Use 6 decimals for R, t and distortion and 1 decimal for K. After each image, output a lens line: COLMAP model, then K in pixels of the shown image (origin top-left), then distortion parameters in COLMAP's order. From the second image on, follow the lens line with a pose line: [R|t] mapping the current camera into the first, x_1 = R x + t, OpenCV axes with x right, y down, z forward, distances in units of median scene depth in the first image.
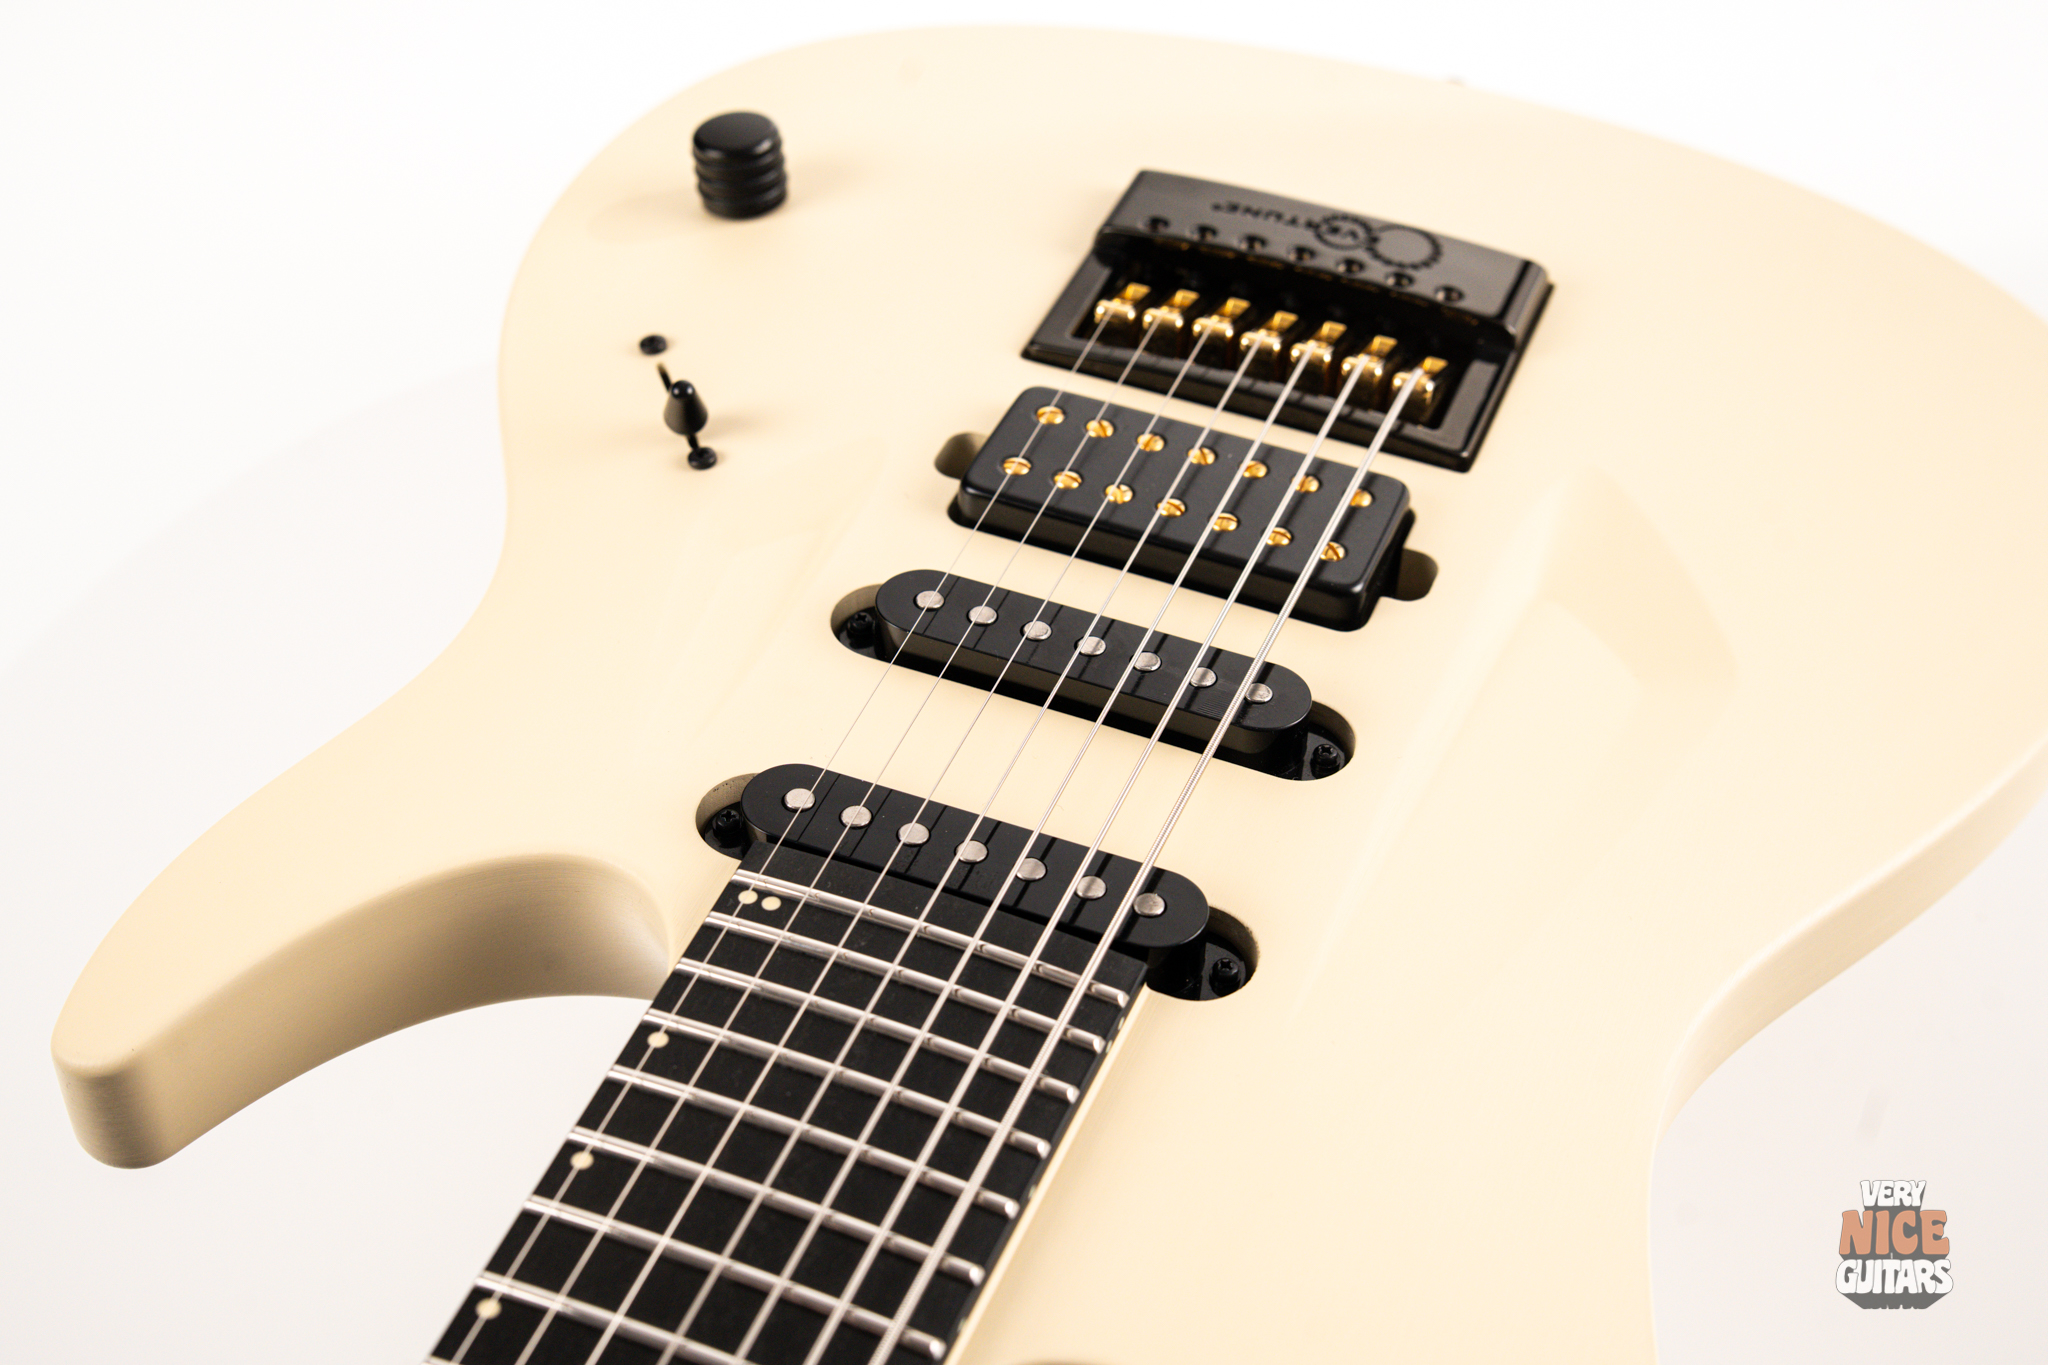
lens RADIAL K [[2870.3, 0, 1015.1], [0, 2870.3, 674.2], [0, 0, 1]] dist [0.049227, 0.000000]
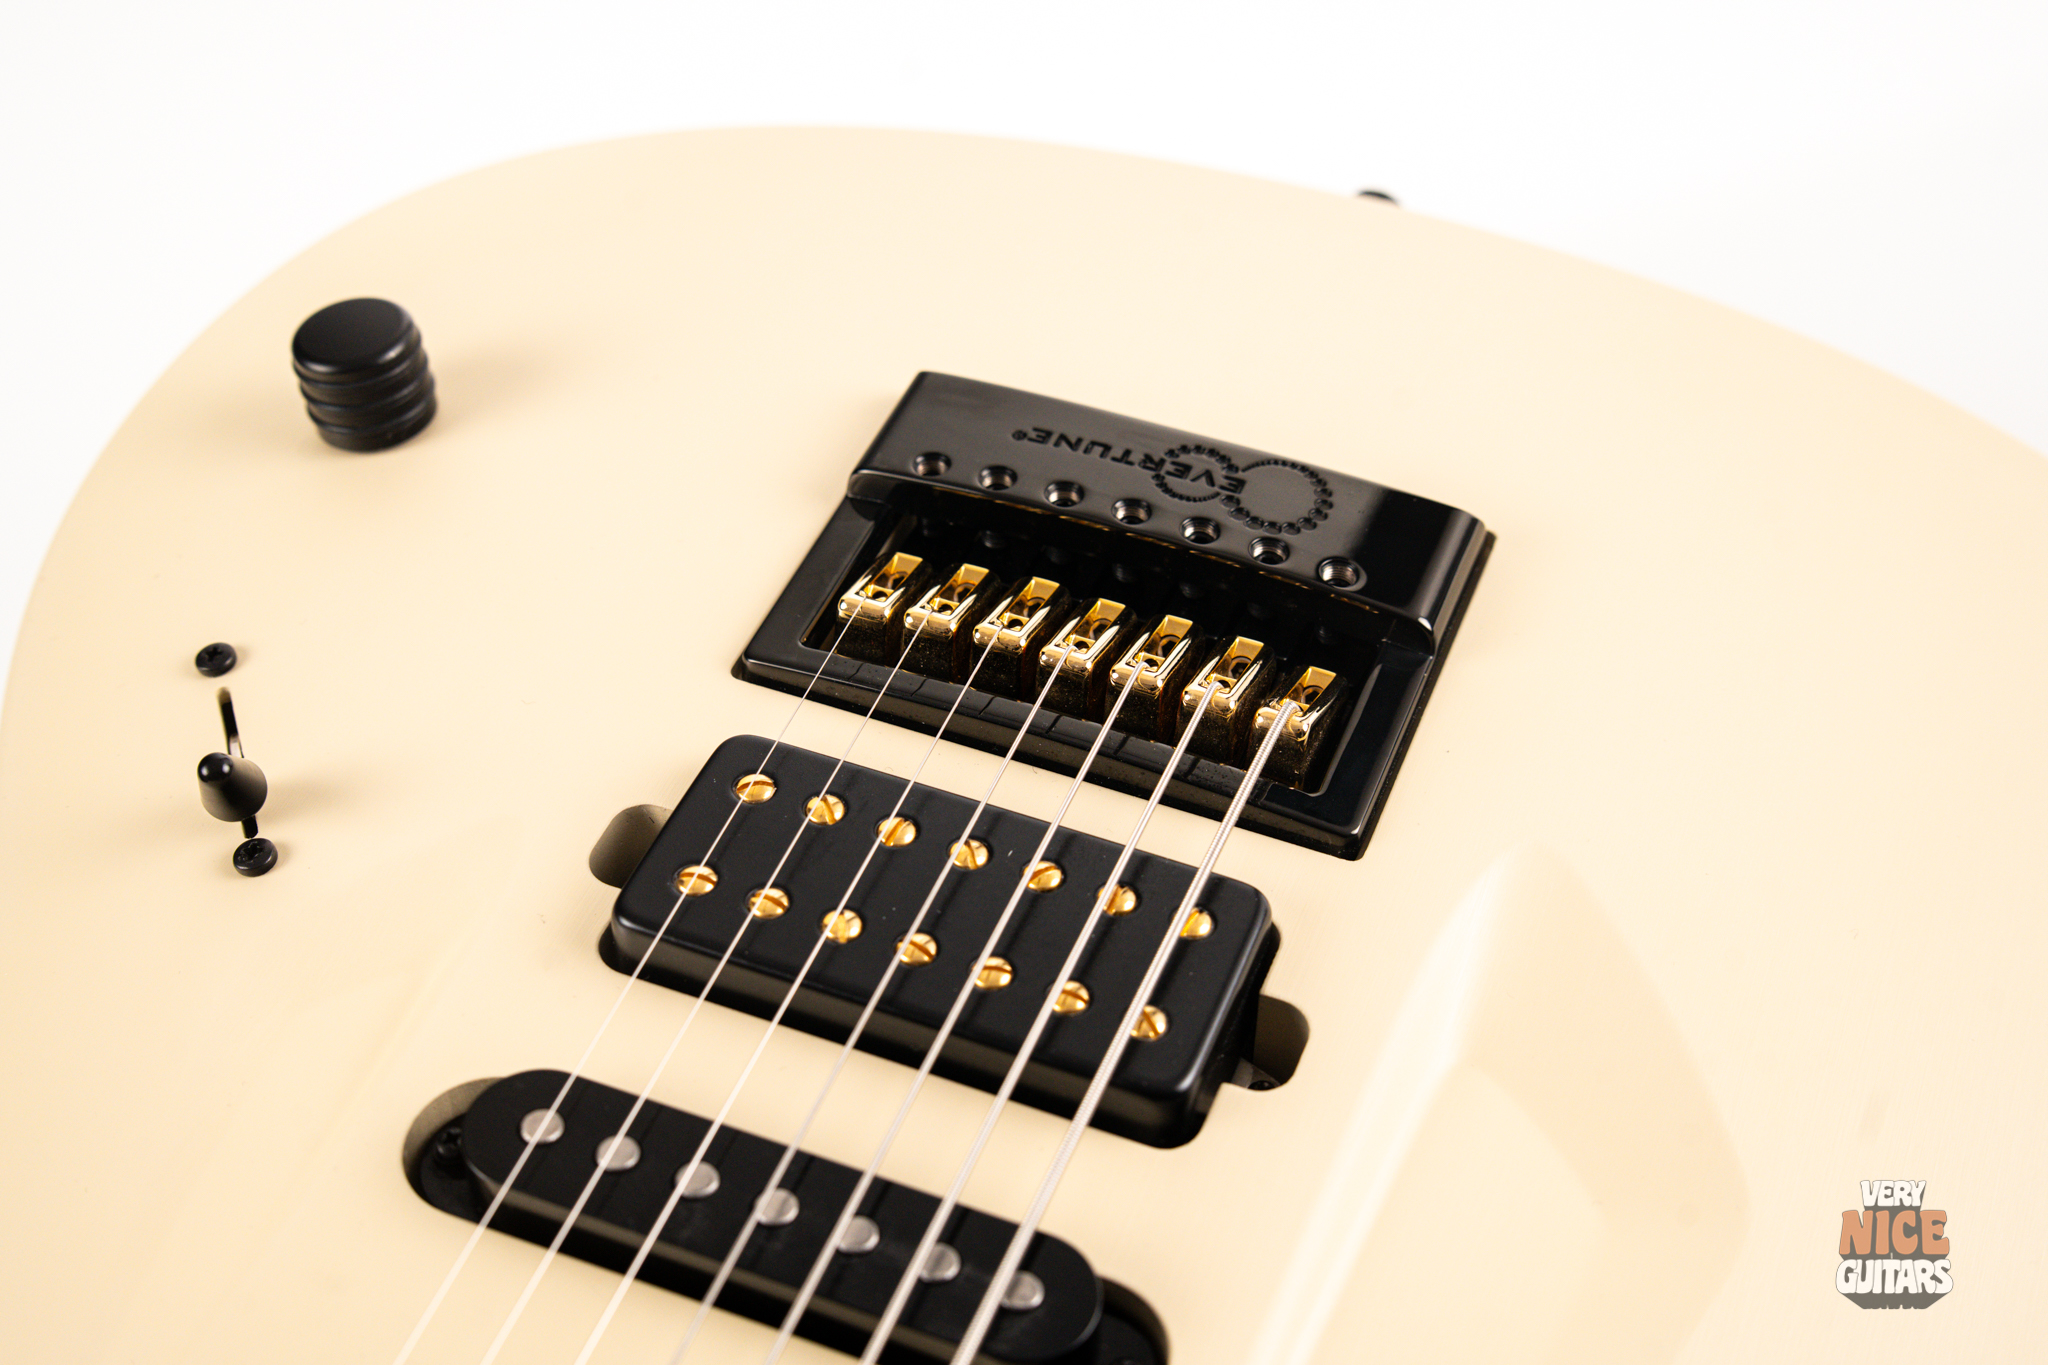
lens RADIAL K [[2870.3, 0, 1036.8], [0, 2870.3, 662.6], [0, 0, 1]] dist [0.049227, 0.000000]
pose [[0.999801, -0.017987, -0.008624, 0.085211], [0.018344, 0.998894, 0.043288, -0.146695], [0.007836, -0.043438, 0.999025, 0.306265]]
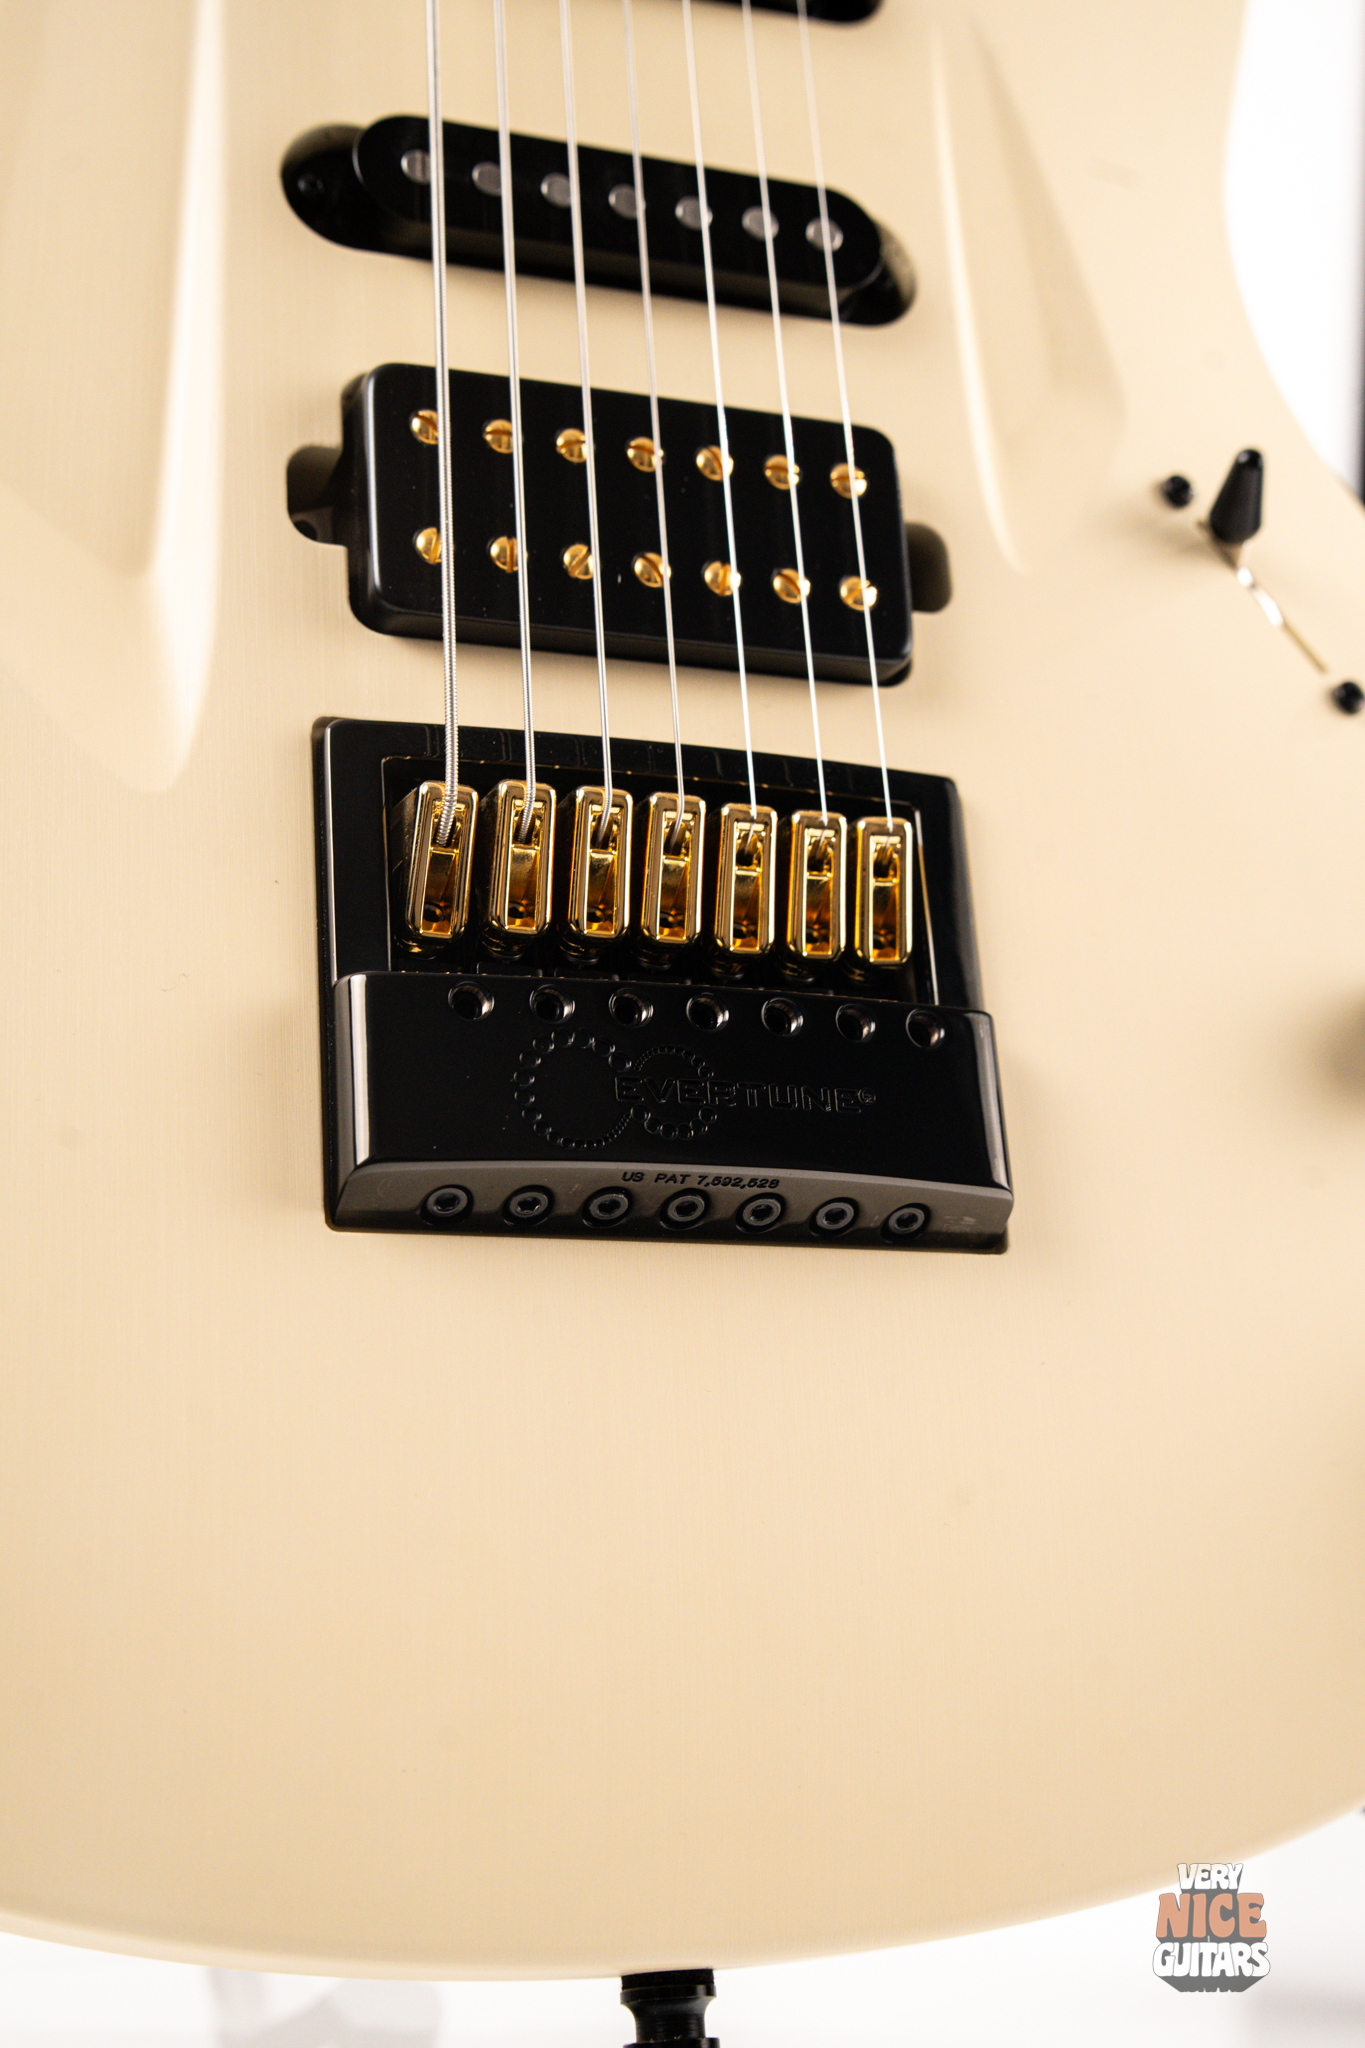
lens RADIAL K [[2870.3, 0, 675.8], [0, 2870.3, 1023.4], [0, 0, 1]] dist [0.049227, 0.000000]
pose [[-0.839674, 0.276808, -0.467252, 0.419923], [-0.540114, -0.335681, 0.771748, -0.661591], [0.056778, 0.900386, 0.431371, 0.765304]]
